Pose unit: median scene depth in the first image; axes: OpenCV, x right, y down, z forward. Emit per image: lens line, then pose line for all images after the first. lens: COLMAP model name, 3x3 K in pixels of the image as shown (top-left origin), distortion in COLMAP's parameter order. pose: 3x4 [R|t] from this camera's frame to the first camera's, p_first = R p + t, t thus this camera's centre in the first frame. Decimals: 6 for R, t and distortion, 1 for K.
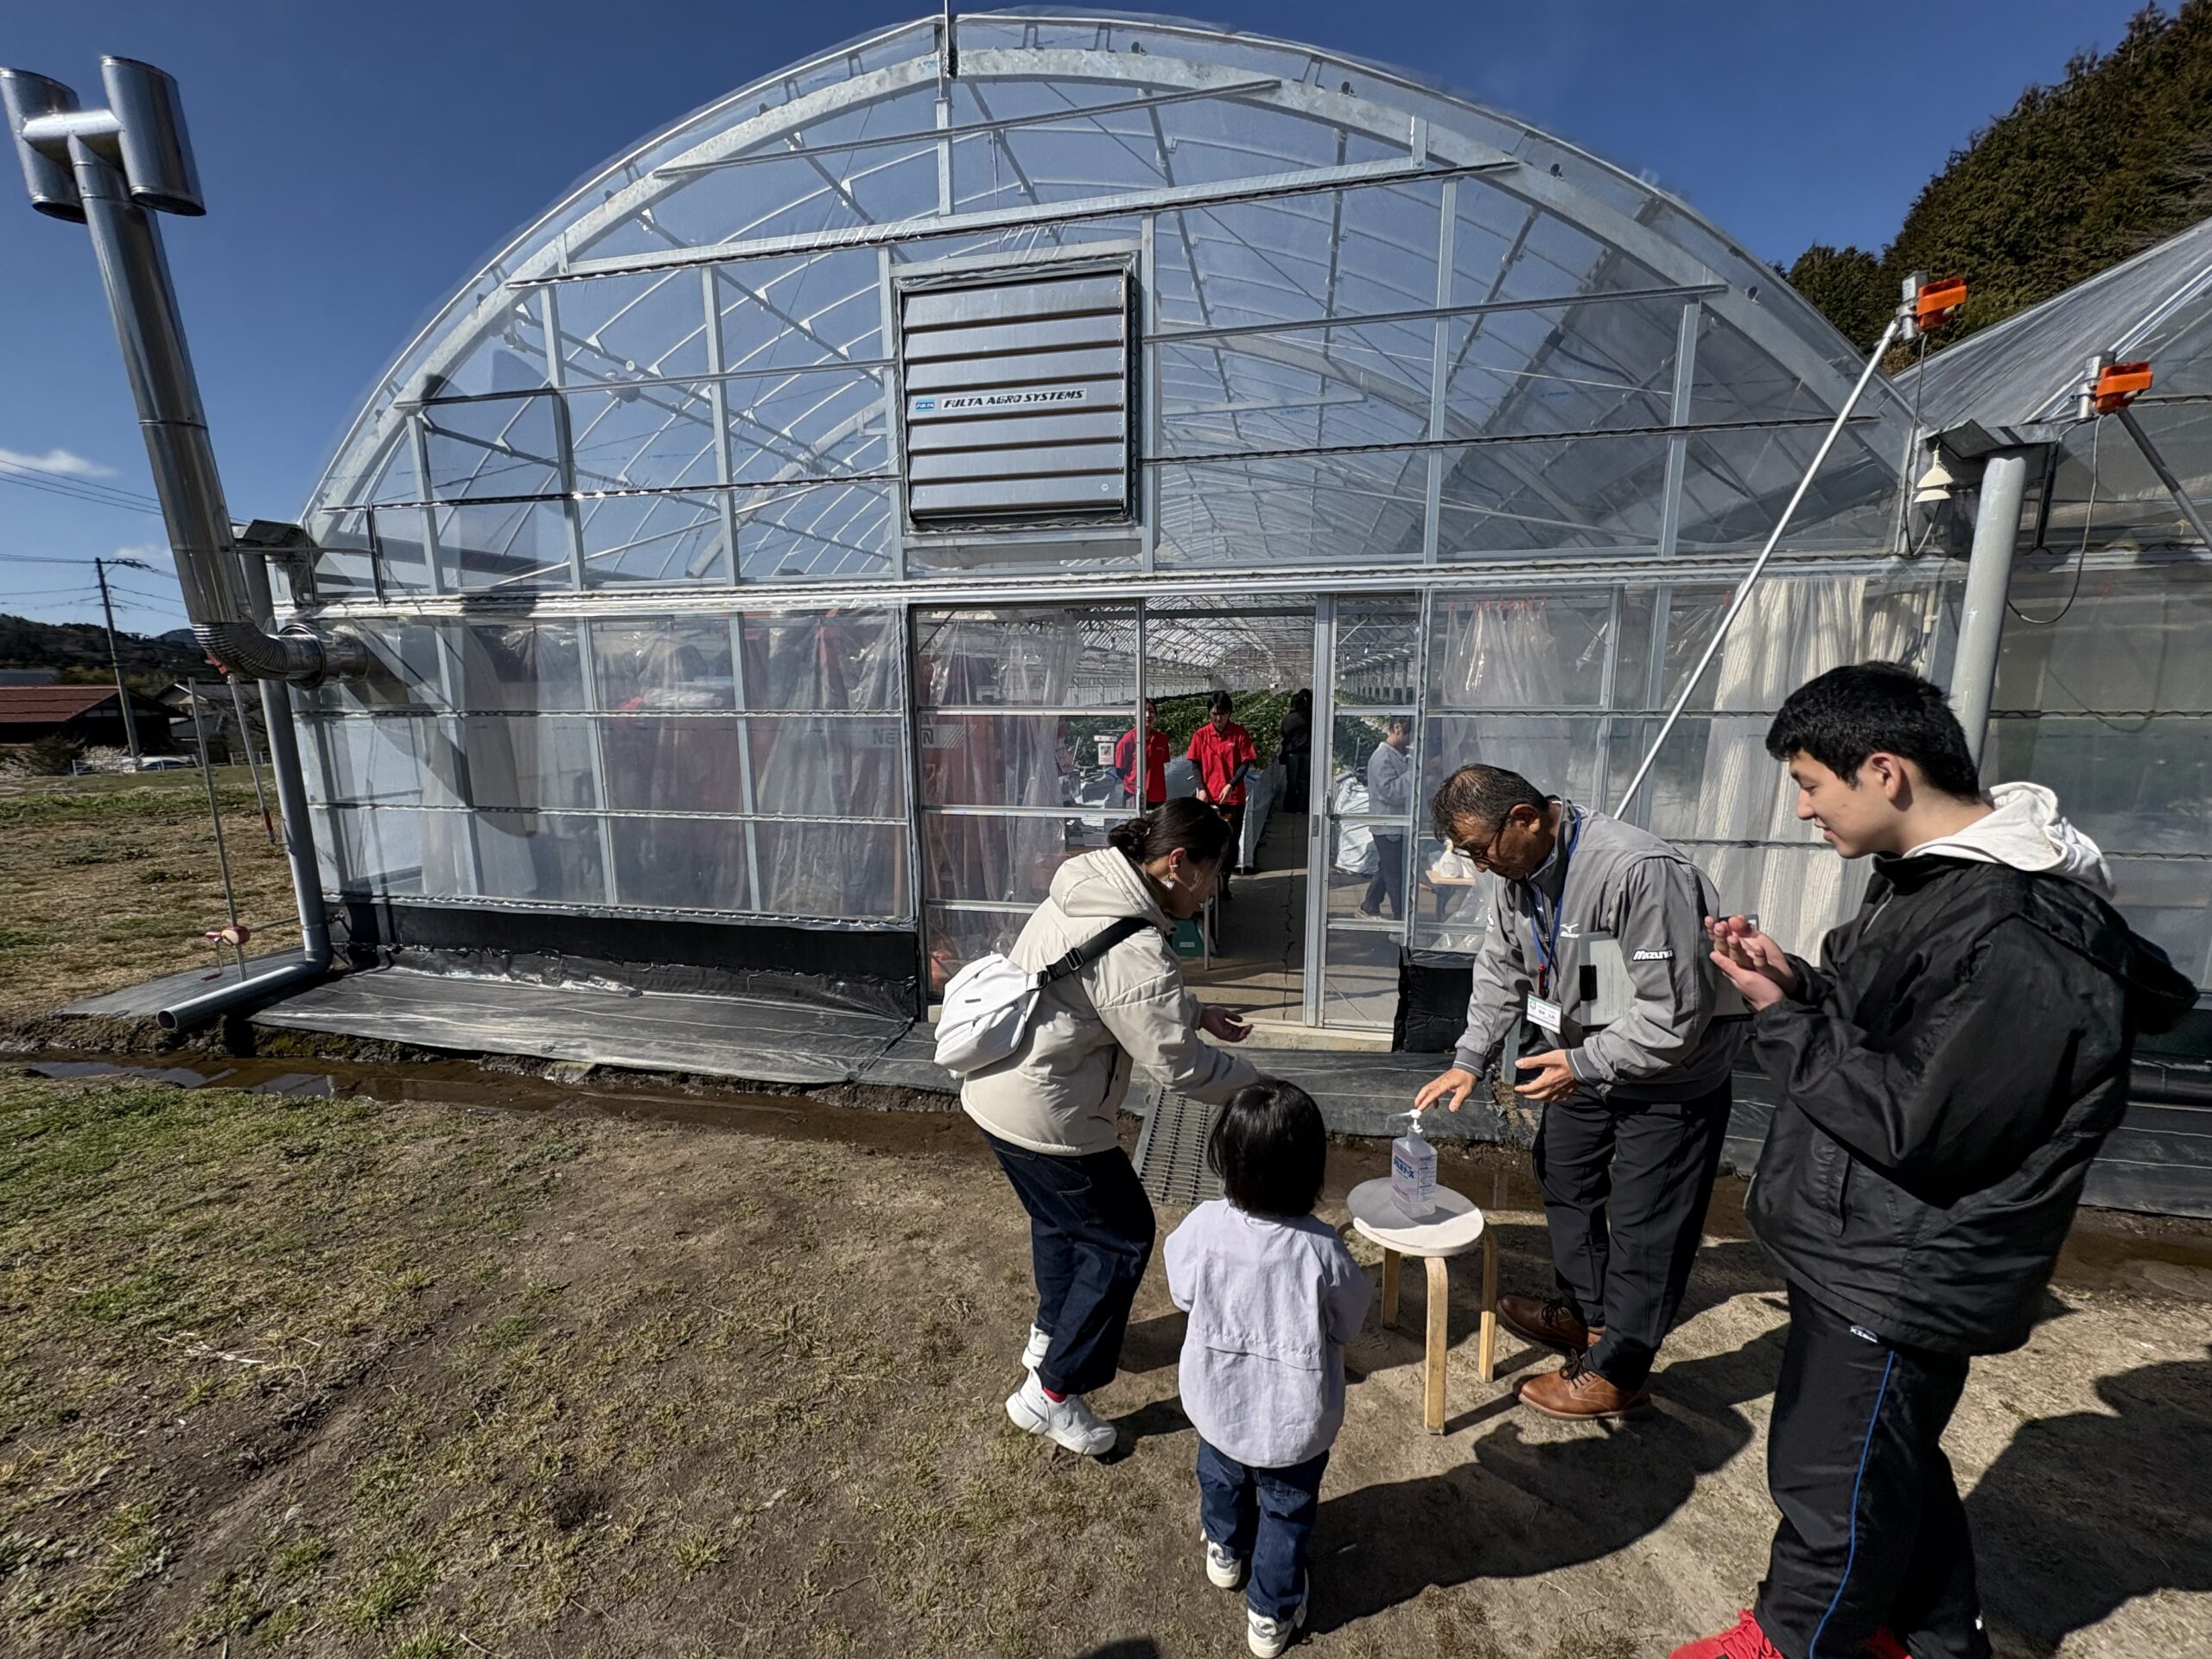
lens RADIAL K [[888.4, 0, 1102.4], [0, 888.4, 826.4], [0, 0, 1]] dist [0.002160, 0.000506]
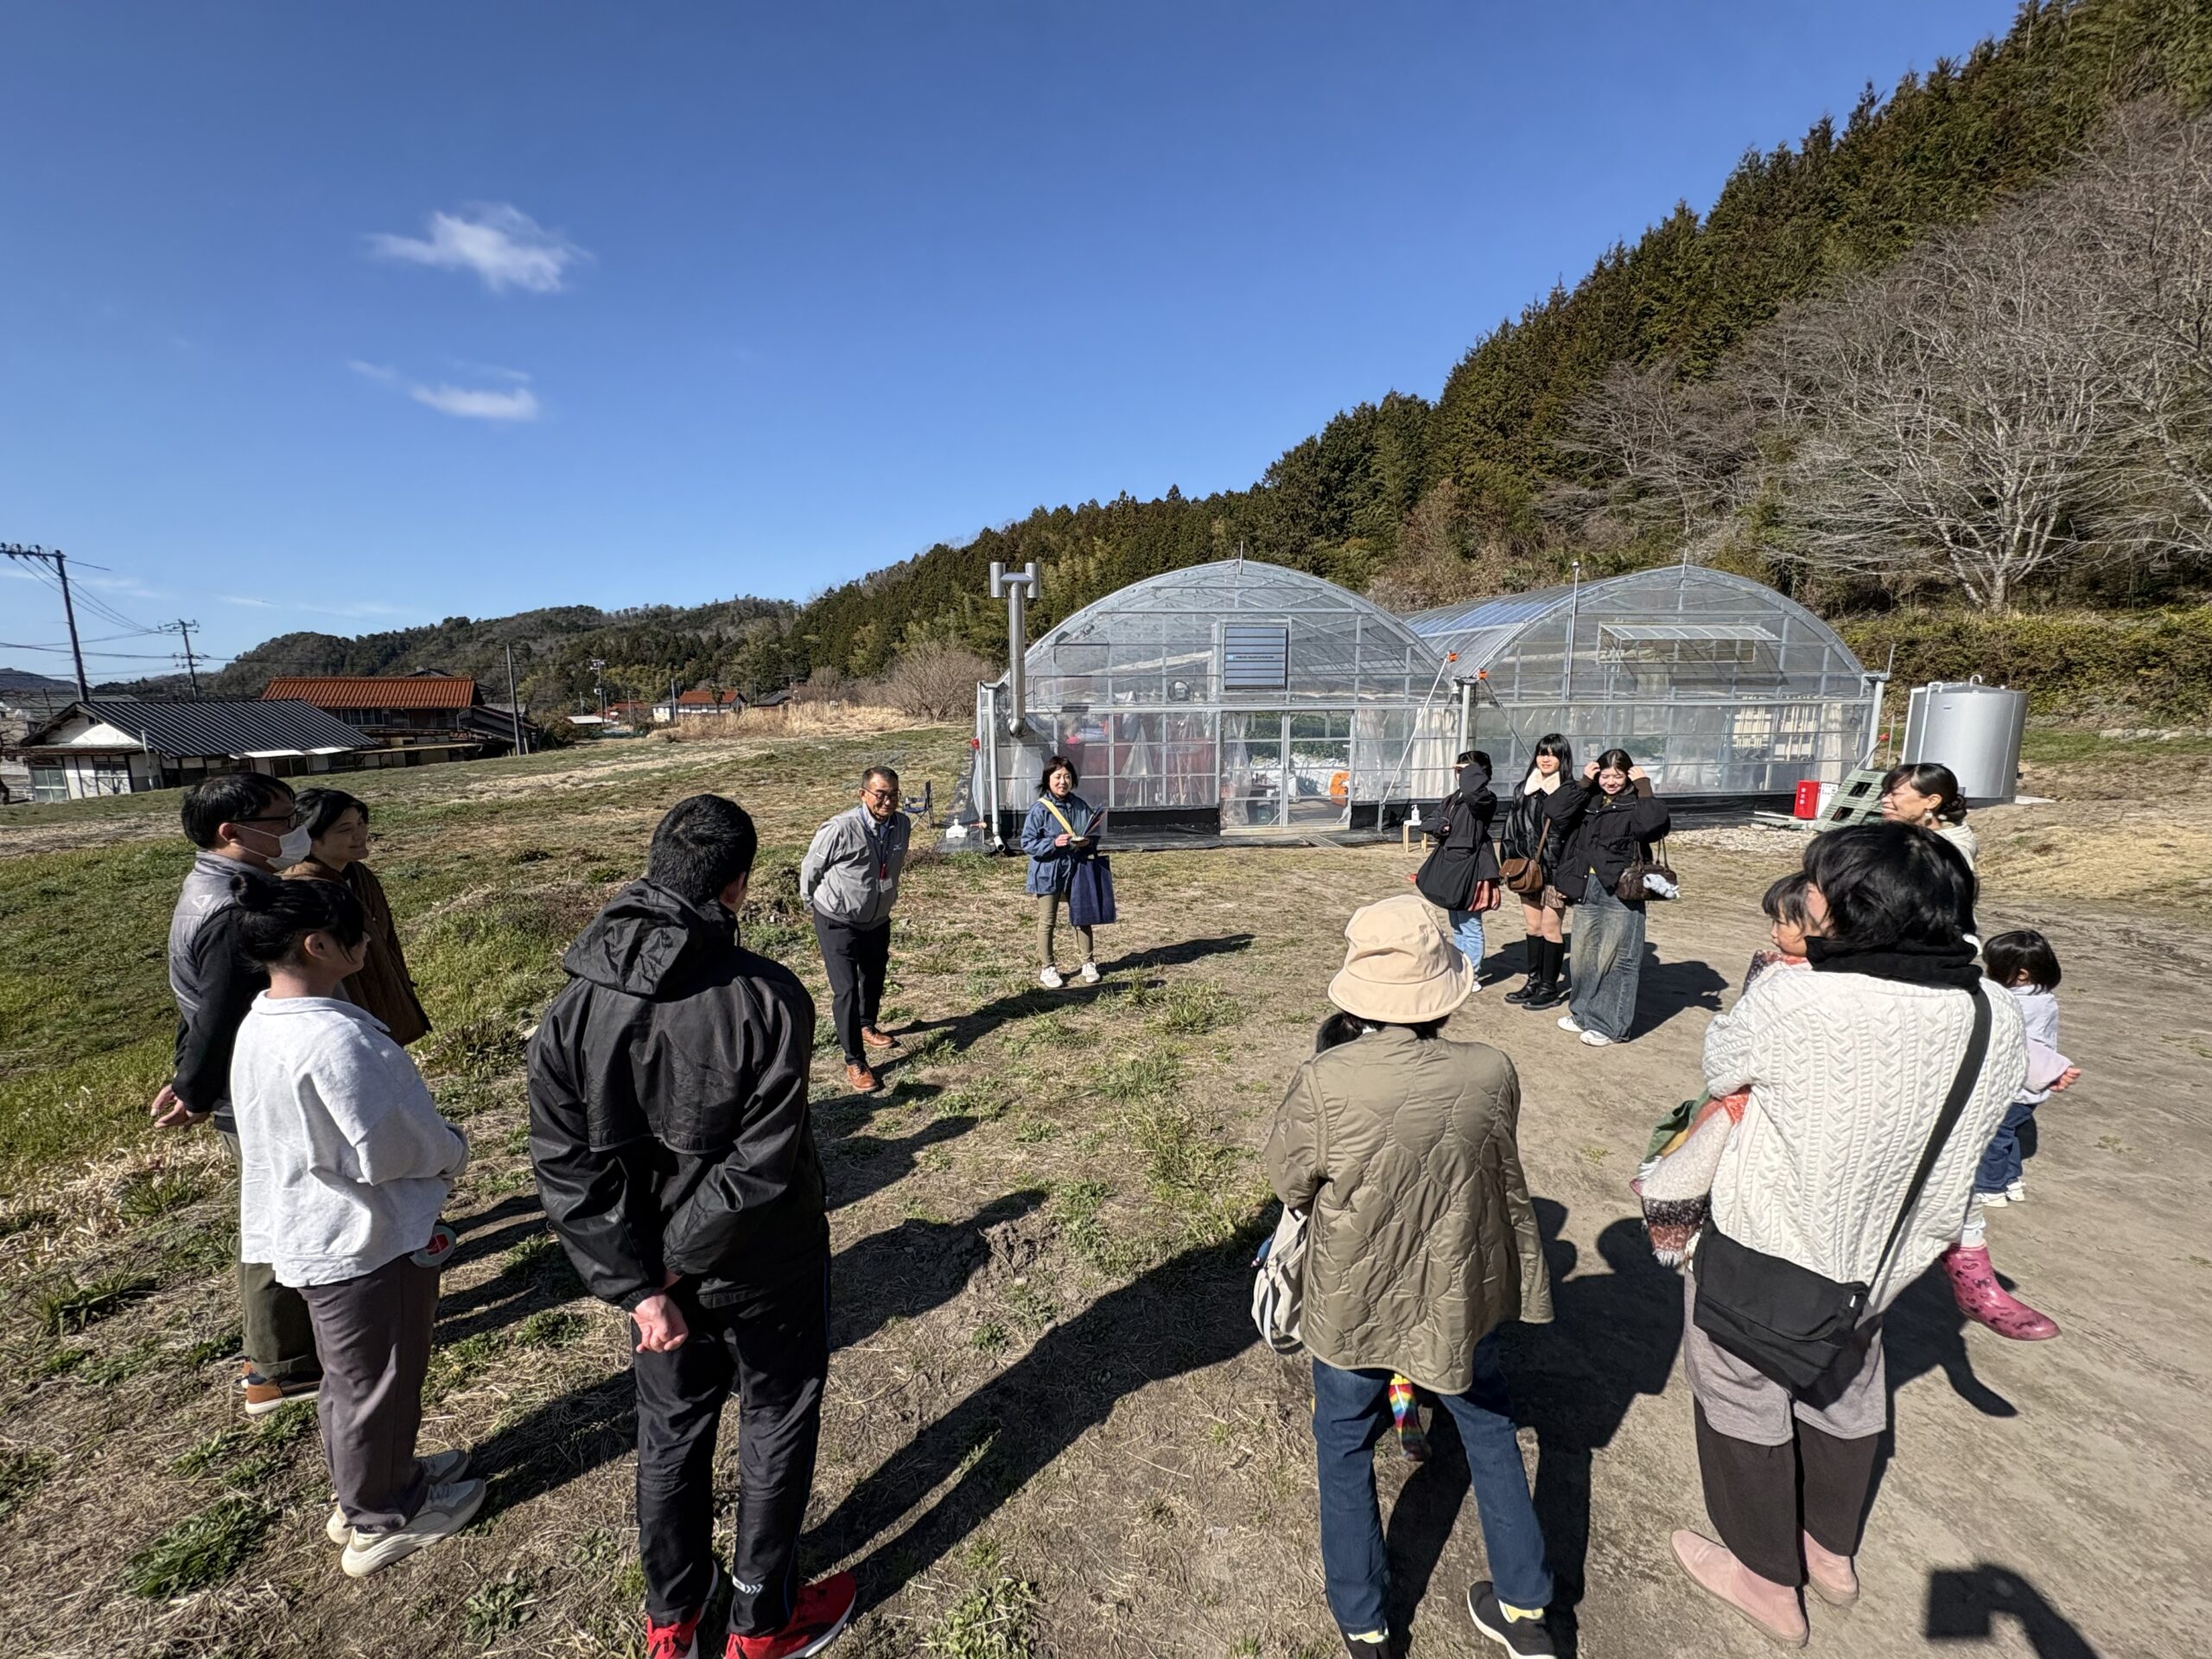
lens RADIAL K [[888.4, 0, 1112.5], [0, 888.4, 835.5], [0, 0, 1]] dist [0.002160, 0.000506]
pose [[0.938027, -0.057288, 0.341795, -1.871389], [0.059013, 0.998243, 0.005357, 0.195591], [-0.341501, 0.015145, 0.939759, -2.156579]]
